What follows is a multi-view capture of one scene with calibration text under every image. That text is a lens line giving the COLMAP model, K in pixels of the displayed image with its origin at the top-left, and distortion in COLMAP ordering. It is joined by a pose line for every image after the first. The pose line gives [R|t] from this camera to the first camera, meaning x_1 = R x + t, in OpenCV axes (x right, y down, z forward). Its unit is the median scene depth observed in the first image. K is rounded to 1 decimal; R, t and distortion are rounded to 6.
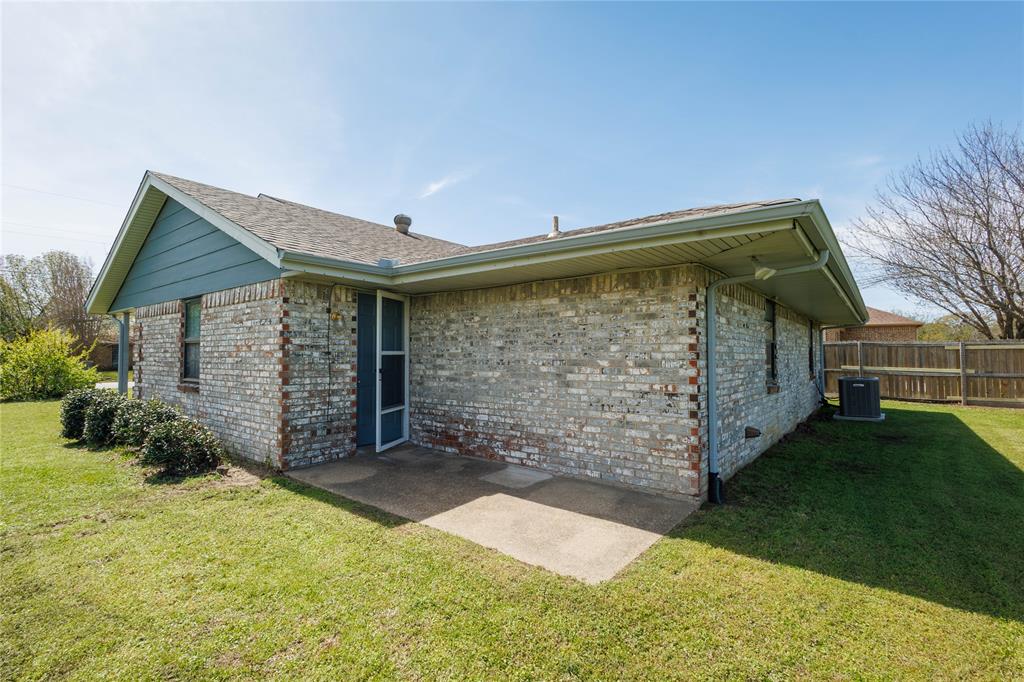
lens RADIAL K [[472.3, 0, 516.2], [0, 472.3, 334.9], [0, 0, 1]] dist [0.008173, -0.002706]
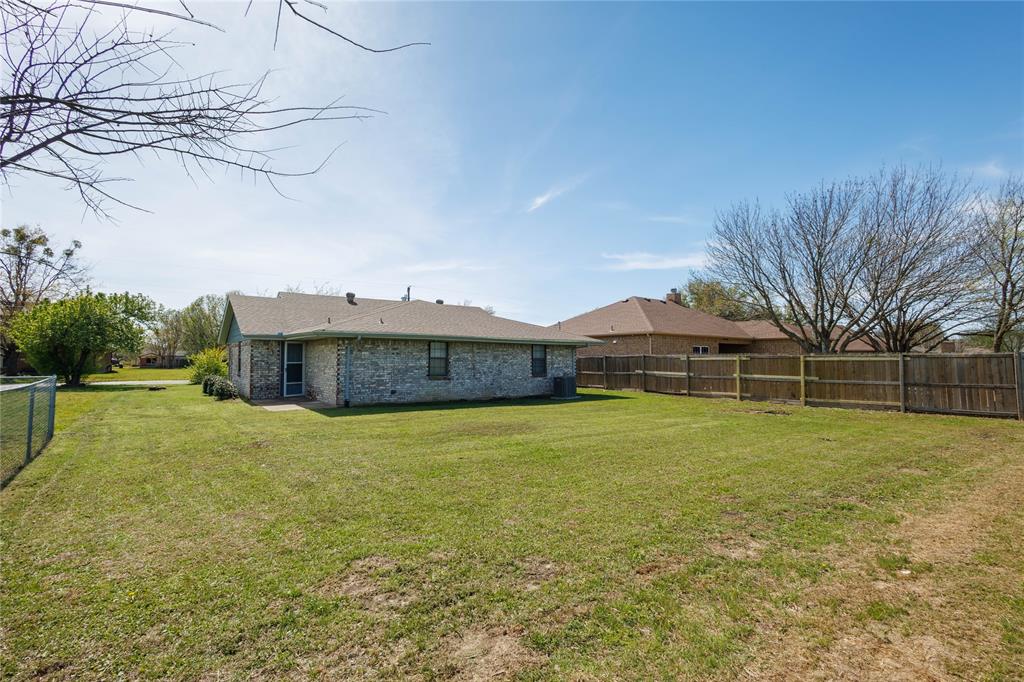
lens RADIAL K [[472.3, 0, 507.0], [0, 472.3, 346.9], [0, 0, 1]] dist [0.008173, -0.002706]
pose [[0.964260, -0.007587, -0.264849, 1.646028], [0.010265, 0.999909, 0.008726, -0.065868], [0.264758, -0.011133, 0.964251, -1.321952]]
